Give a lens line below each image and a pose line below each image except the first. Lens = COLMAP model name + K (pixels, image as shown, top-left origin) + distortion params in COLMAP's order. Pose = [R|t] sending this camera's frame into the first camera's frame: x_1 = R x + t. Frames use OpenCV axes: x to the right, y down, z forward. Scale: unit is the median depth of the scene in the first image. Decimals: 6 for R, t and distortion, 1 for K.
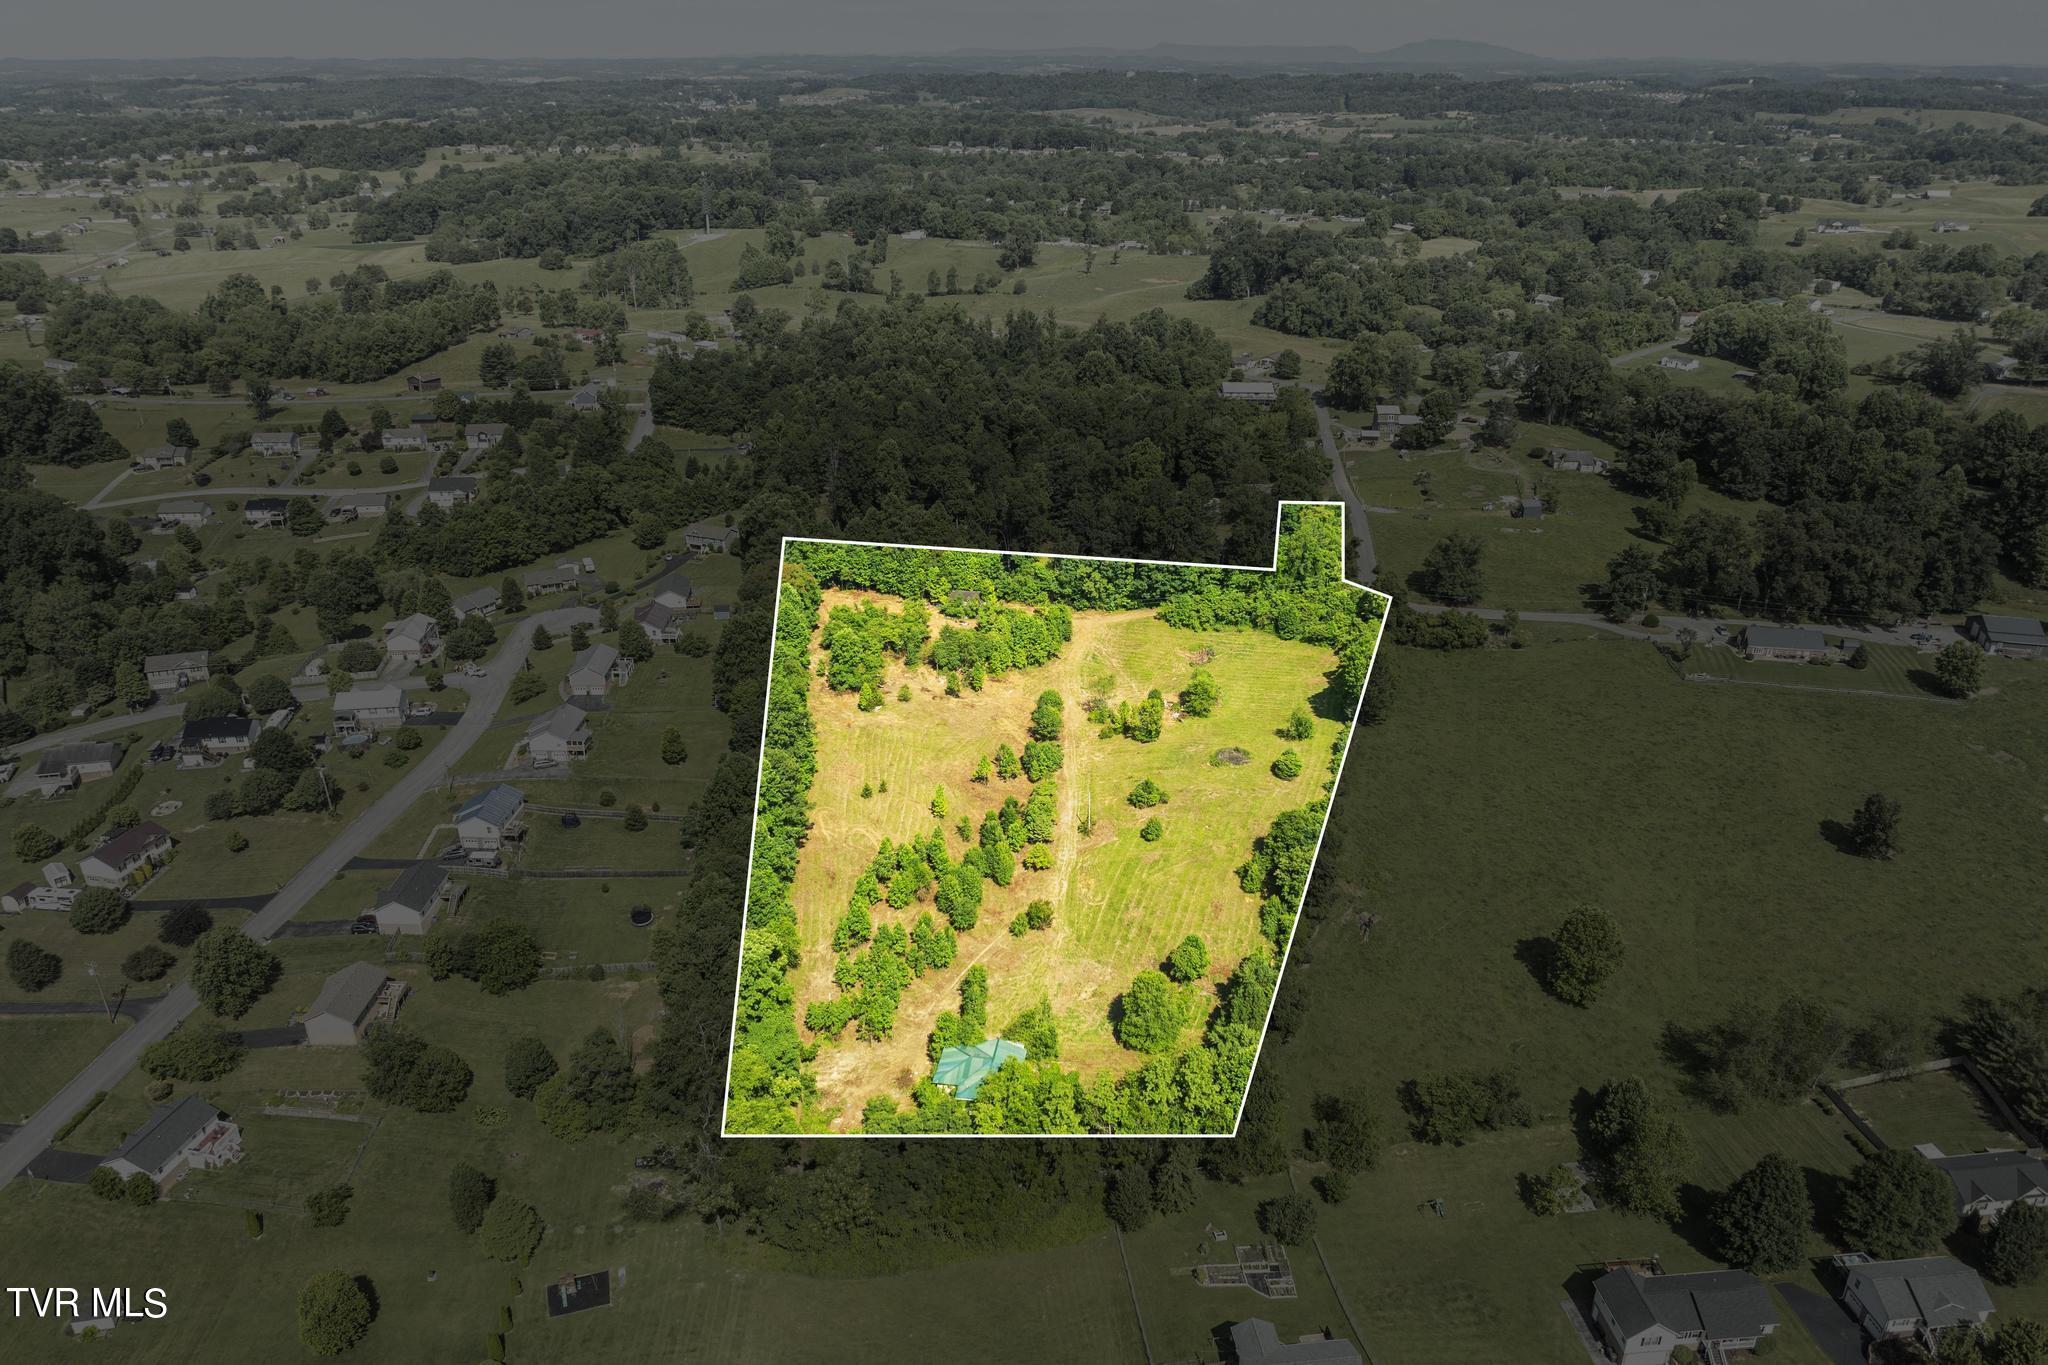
lens RADIAL K [[1437.1, 0, 1026.1], [0, 1437.1, 689.1], [0, 0, 1]] dist [-0.032230, 0.020855]
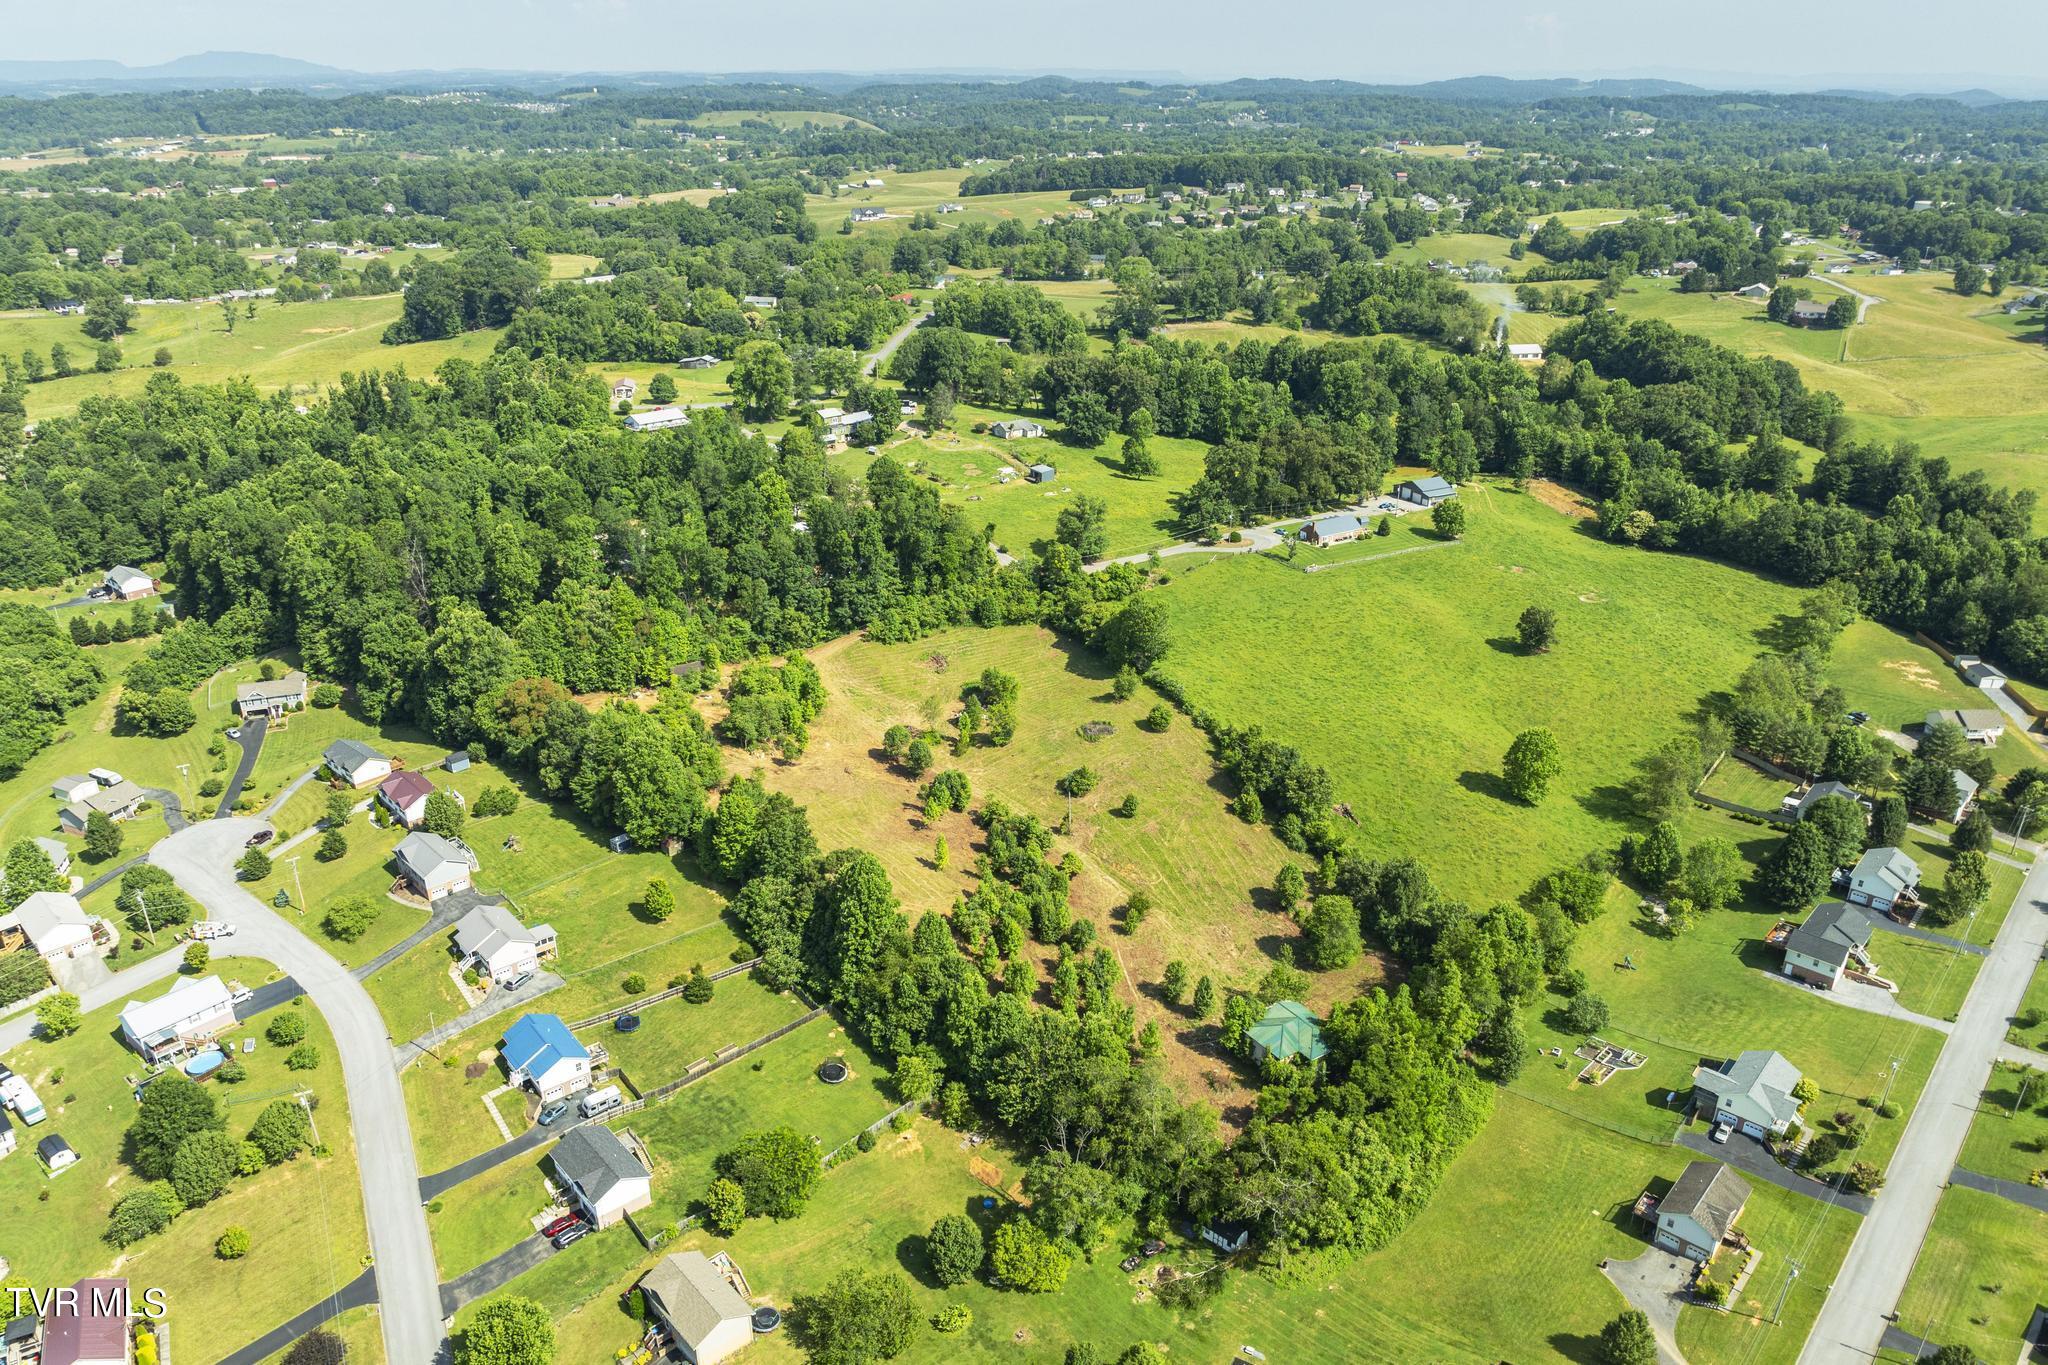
lens RADIAL K [[1437.1, 0, 1026.4], [0, 1437.1, 736.5], [0, 0, 1]] dist [-0.032230, 0.020855]
pose [[0.740717, -0.285797, 0.607995, -0.444150], [0.272986, 0.954960, 0.116317, -0.070566], [-0.613854, 0.079816, 0.785374, 0.158422]]
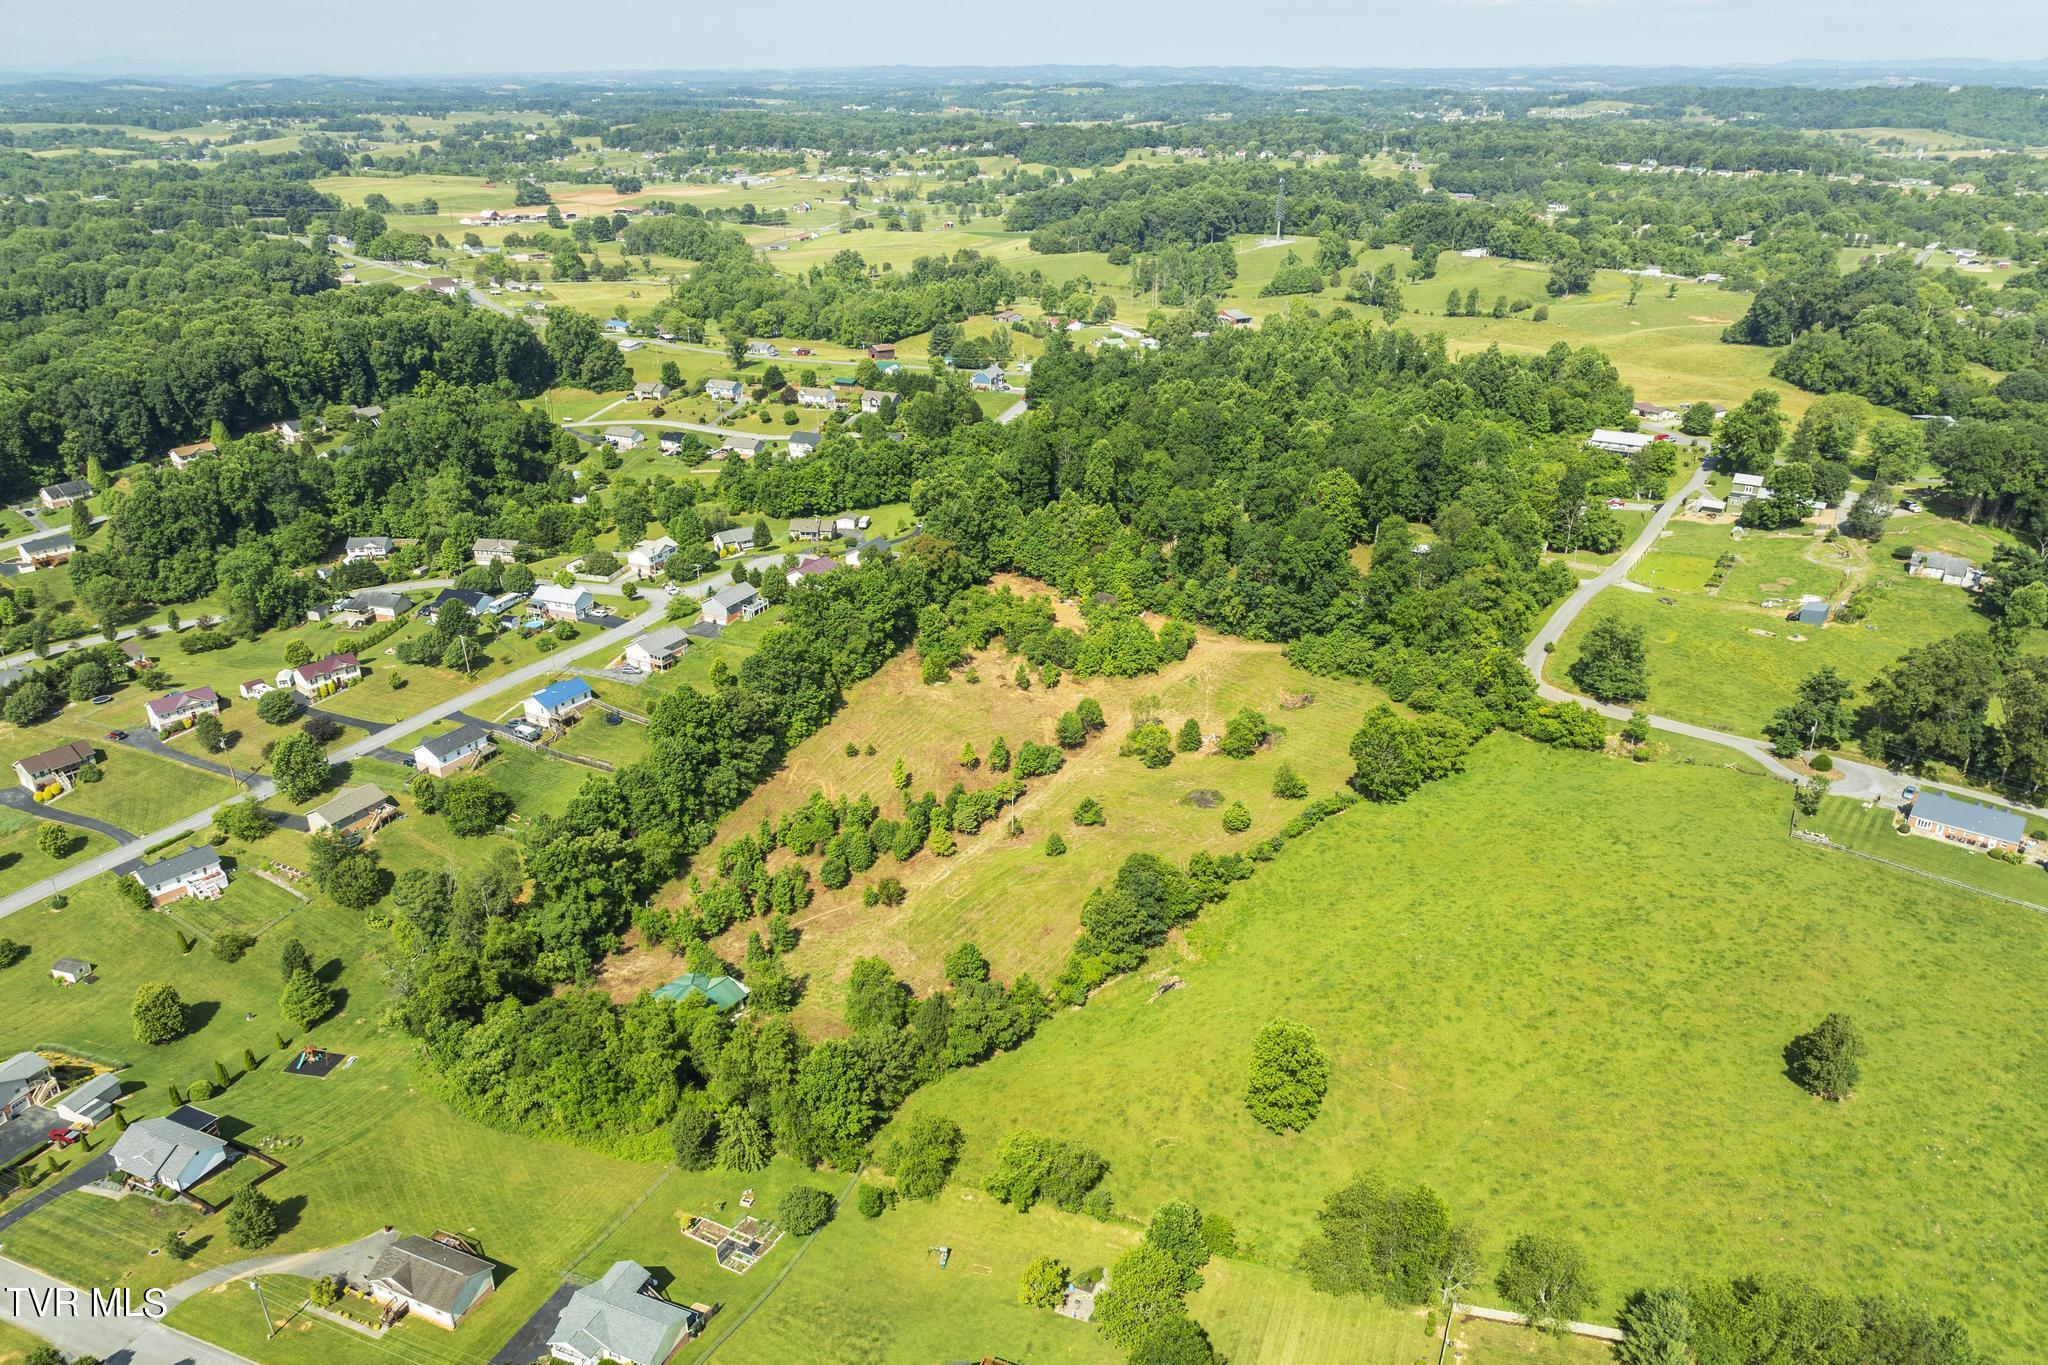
lens RADIAL K [[1437.1, 0, 1028.5], [0, 1437.1, 697.8], [0, 0, 1]] dist [-0.032230, 0.020855]
pose [[0.877315, 0.191796, -0.439923, 0.362773], [-0.192054, 0.980379, 0.044420, -0.030992], [0.439811, 0.045519, 0.896936, 0.075670]]
